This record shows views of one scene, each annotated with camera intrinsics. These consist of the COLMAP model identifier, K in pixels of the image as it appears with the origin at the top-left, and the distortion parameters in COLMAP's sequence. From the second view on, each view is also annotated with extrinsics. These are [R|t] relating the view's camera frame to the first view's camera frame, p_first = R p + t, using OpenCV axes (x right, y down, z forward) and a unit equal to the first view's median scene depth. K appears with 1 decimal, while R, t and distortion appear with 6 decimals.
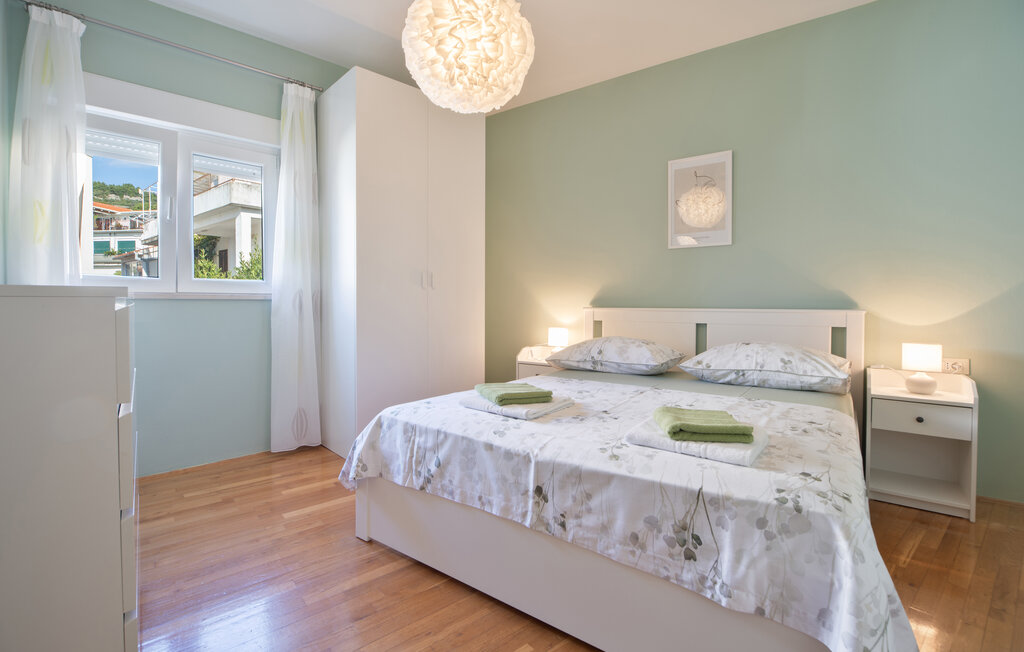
lens RADIAL K [[484.9, 0, 494.9], [0, 484.9, 310.3], [0, 0, 1]] dist [-0.011148, -0.001175]
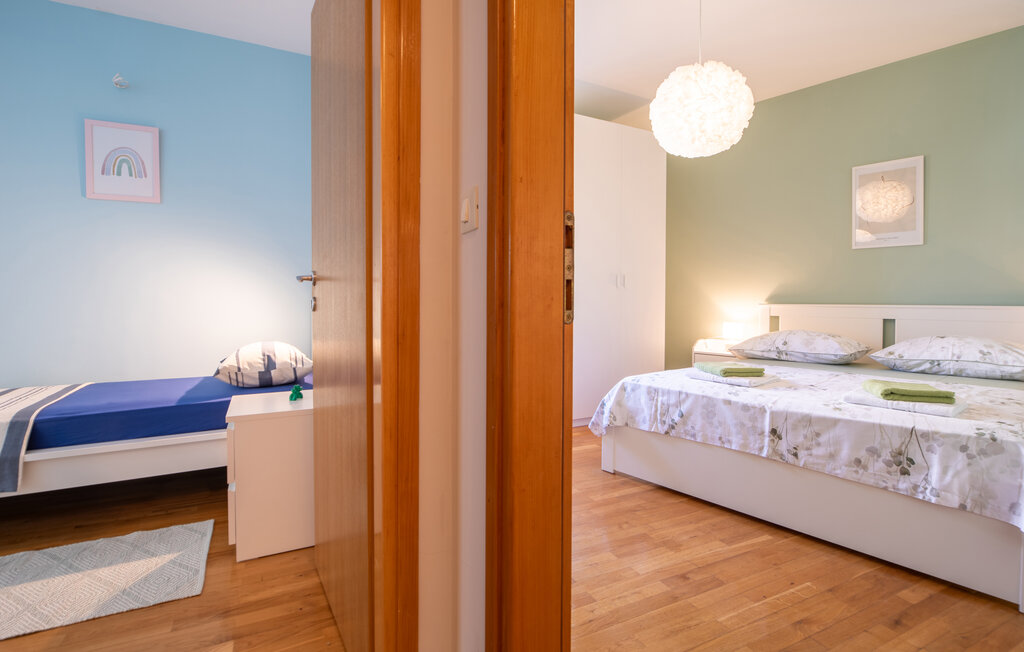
lens RADIAL K [[476.8, 0, 498.9], [0, 476.8, 305.4], [0, 0, 1]] dist [-0.006974, -0.001054]
pose [[0.966806, 0.005511, -0.255453, -0.328822], [-0.005711, 0.999984, -0.000041, 0.003997], [0.255449, 0.001499, 0.966821, -0.550796]]
